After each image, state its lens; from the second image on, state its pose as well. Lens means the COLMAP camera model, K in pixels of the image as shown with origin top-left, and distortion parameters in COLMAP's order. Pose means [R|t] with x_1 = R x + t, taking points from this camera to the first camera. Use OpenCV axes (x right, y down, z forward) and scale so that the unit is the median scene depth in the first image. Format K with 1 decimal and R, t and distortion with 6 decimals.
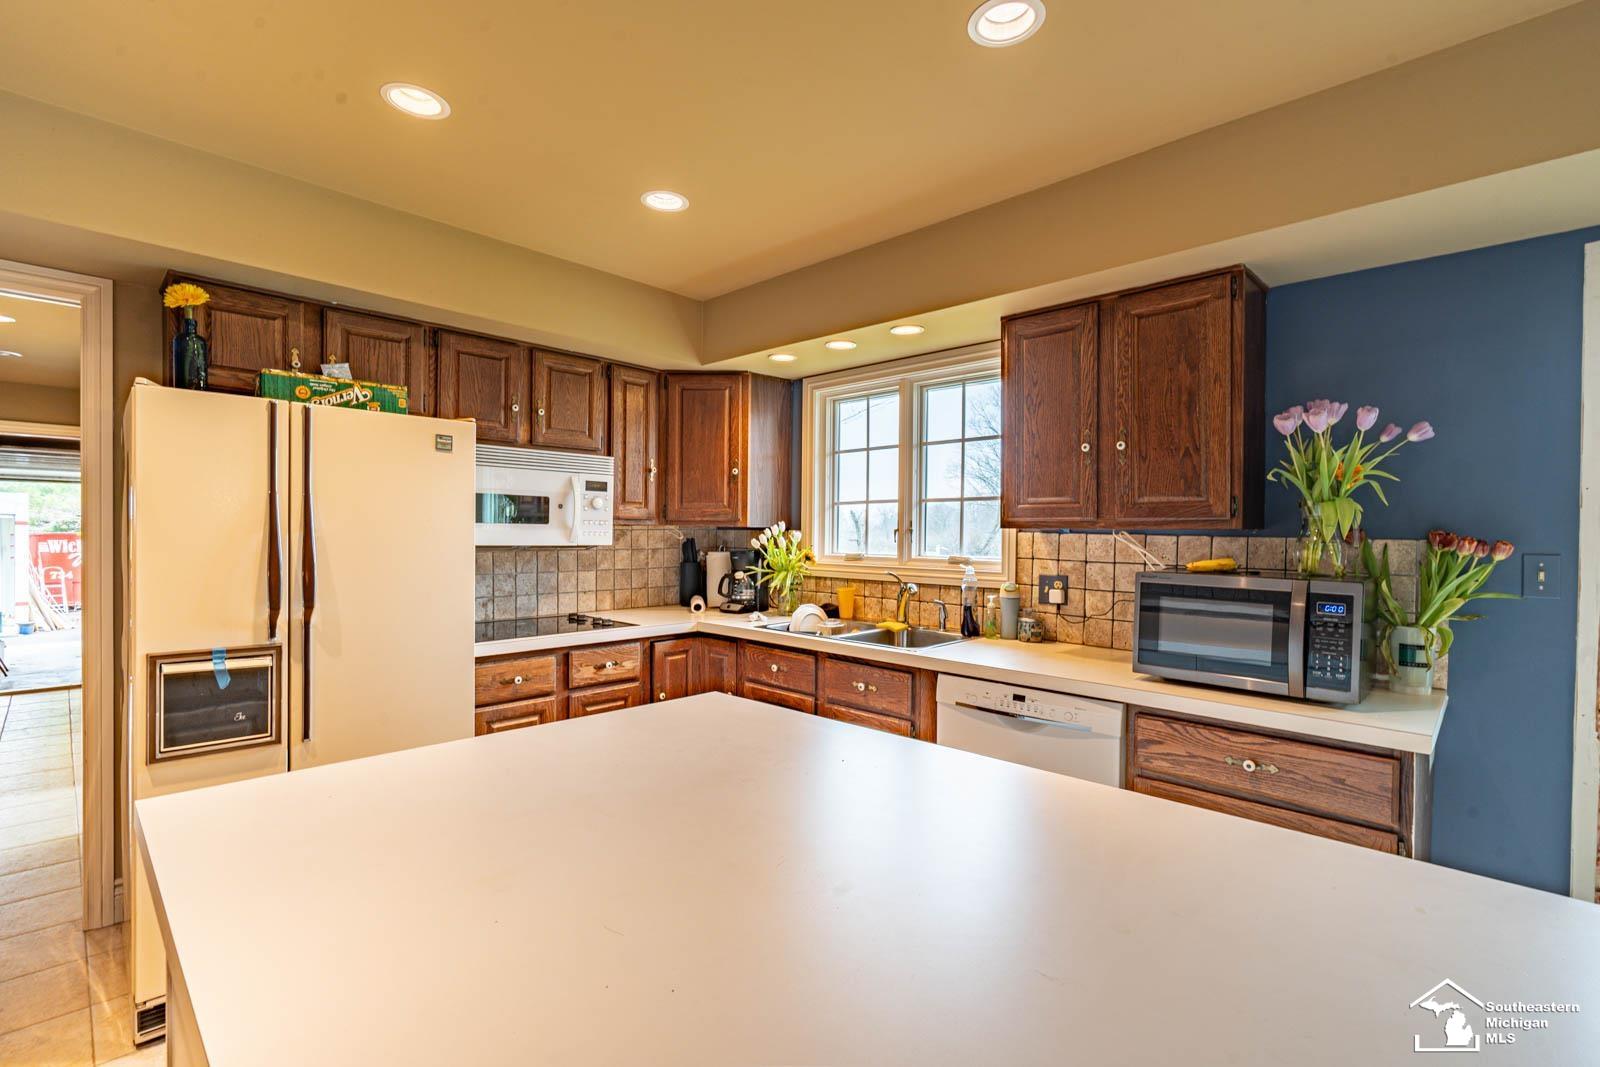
lens RADIAL K [[719.0, 0, 790.1], [0, 719.0, 539.2], [0, 0, 1]] dist [-0.007624, 0.002734]
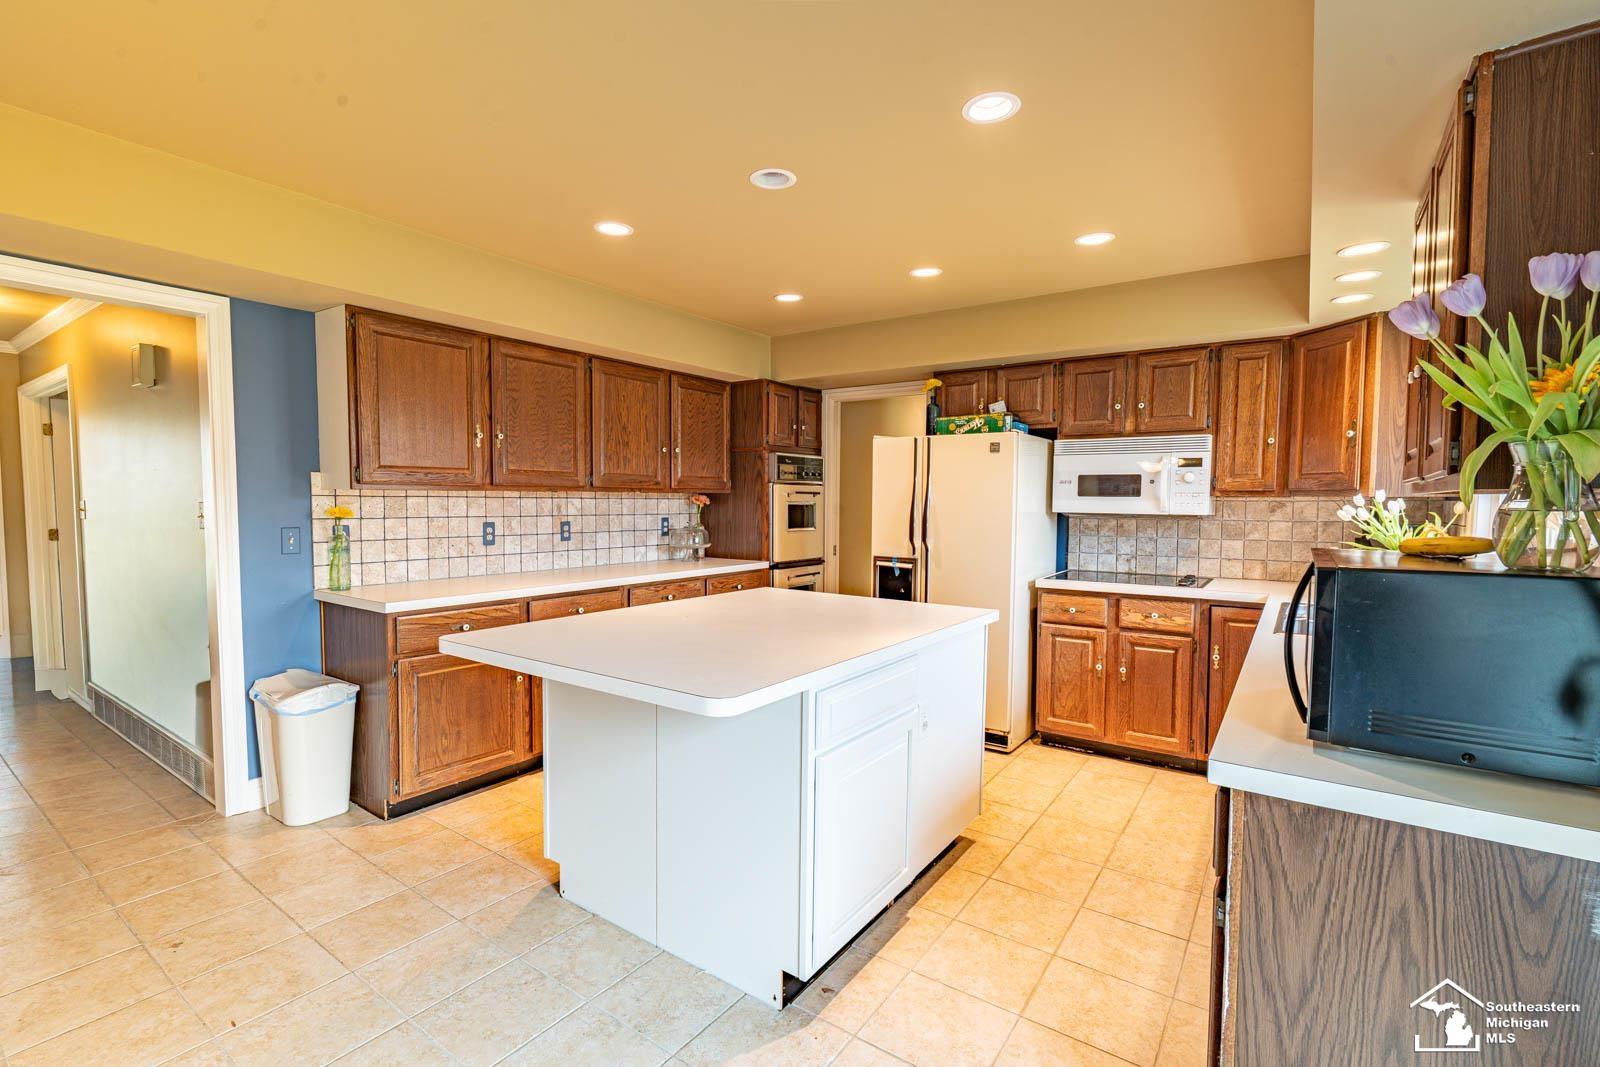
lens RADIAL K [[719.0, 0, 794.6], [0, 719.0, 542.1], [0, 0, 1]] dist [-0.007624, 0.002734]
pose [[0.155828, 0.050002, -0.986518, 0.945001], [-0.012530, 0.998738, 0.048642, 0.004925], [0.987705, 0.004781, 0.156258, 0.268904]]
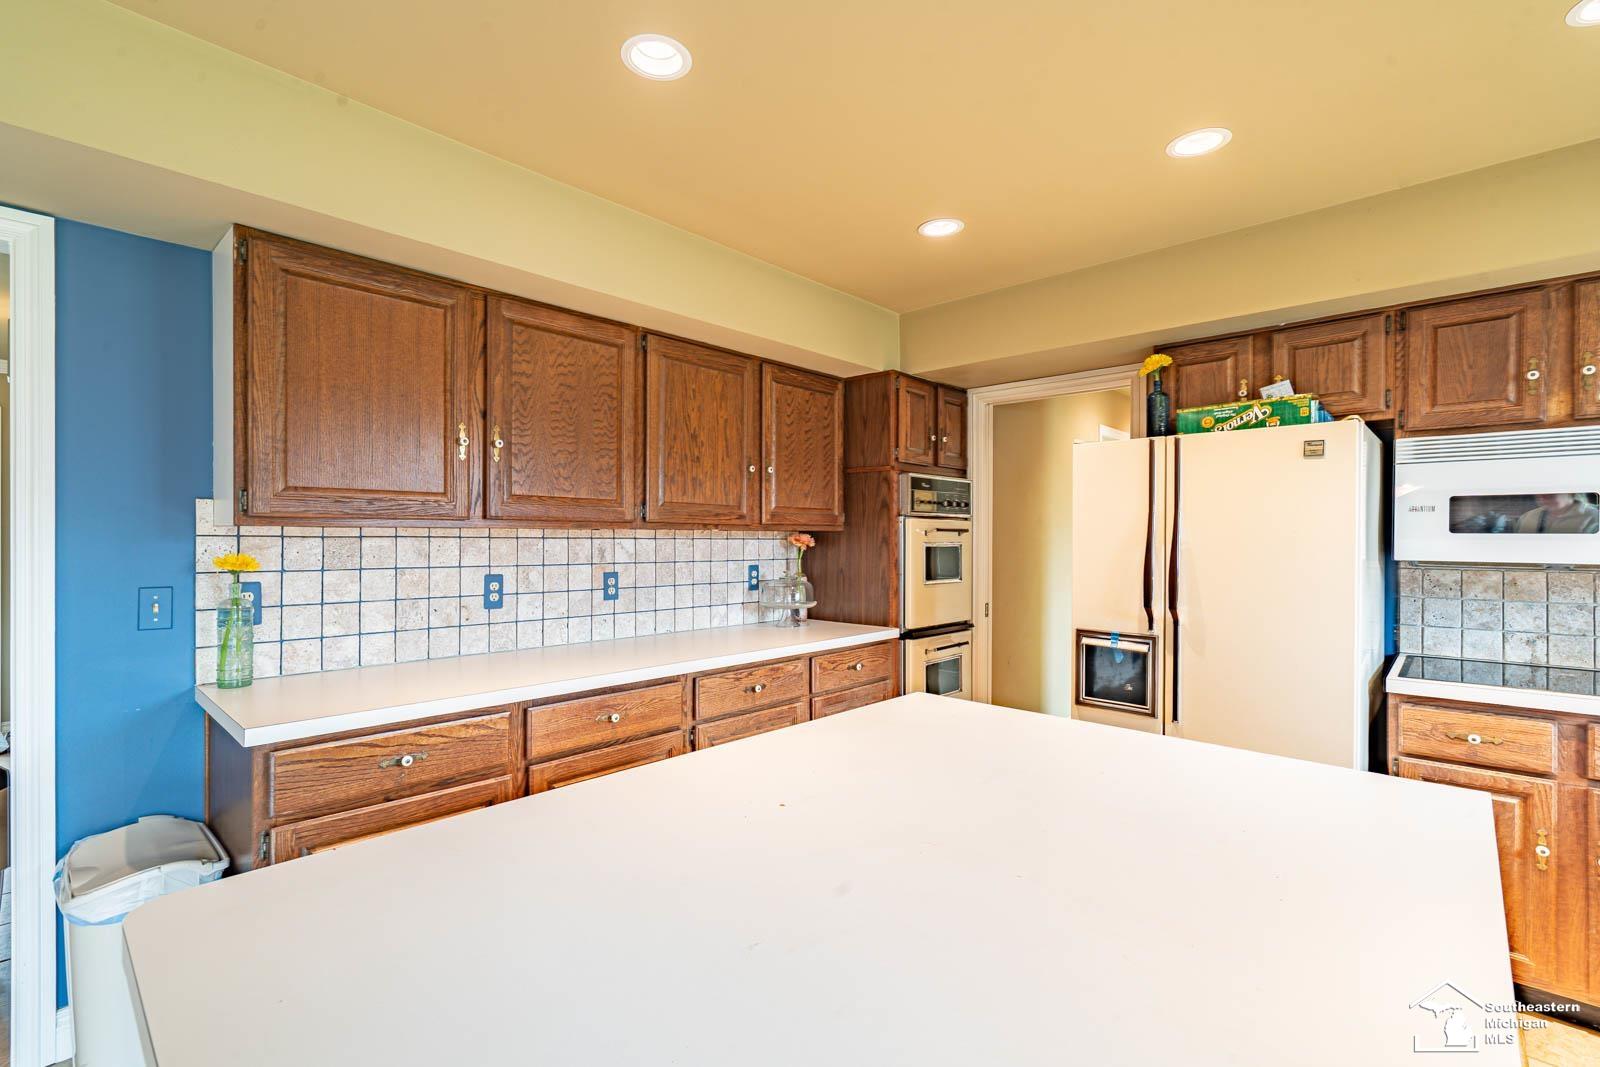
lens RADIAL K [[719.0, 0, 791.9], [0, 719.0, 541.5], [0, 0, 1]] dist [-0.007624, 0.002734]
pose [[0.020098, -0.004442, -0.999788, 0.386889], [-0.011003, 0.999929, -0.004663, -0.002070], [0.999737, 0.011095, 0.020047, 0.272938]]
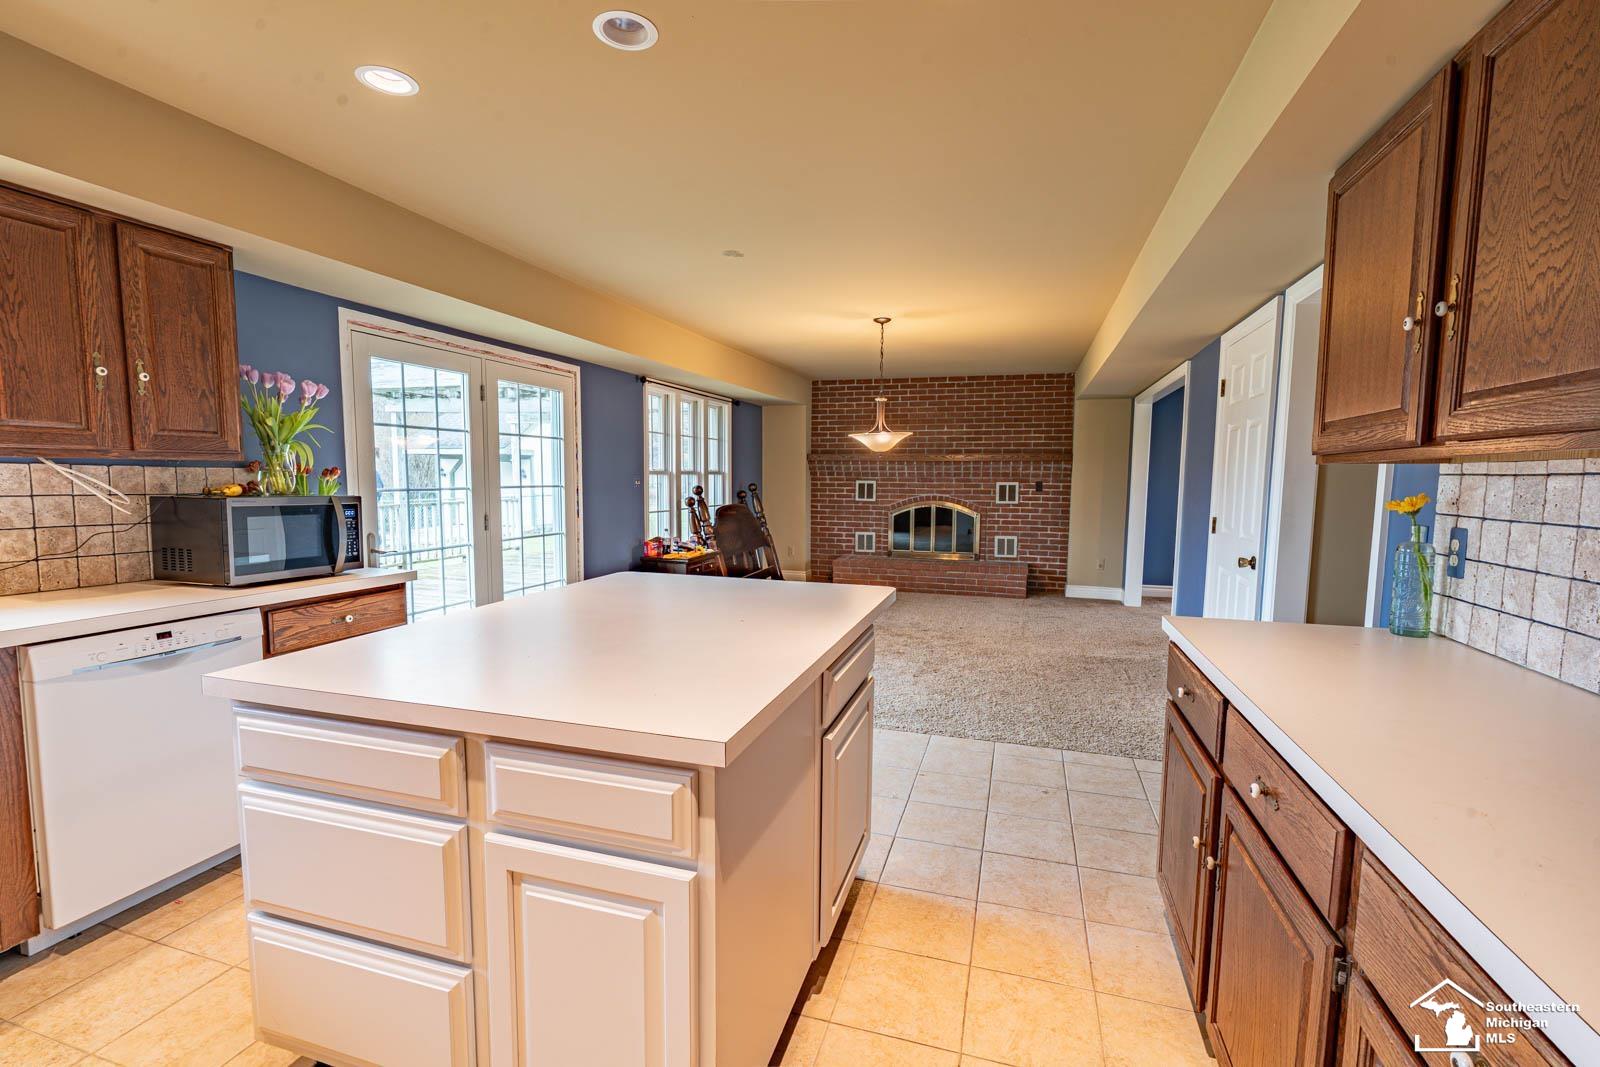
lens RADIAL K [[719.0, 0, 796.3], [0, 719.0, 539.6], [0, 0, 1]] dist [-0.007624, 0.002734]
pose [[-0.453557, -0.092363, 0.886428, -0.779777], [-0.006143, 0.994916, 0.100524, -0.007873], [-0.891206, 0.040148, -0.451819, 0.575027]]
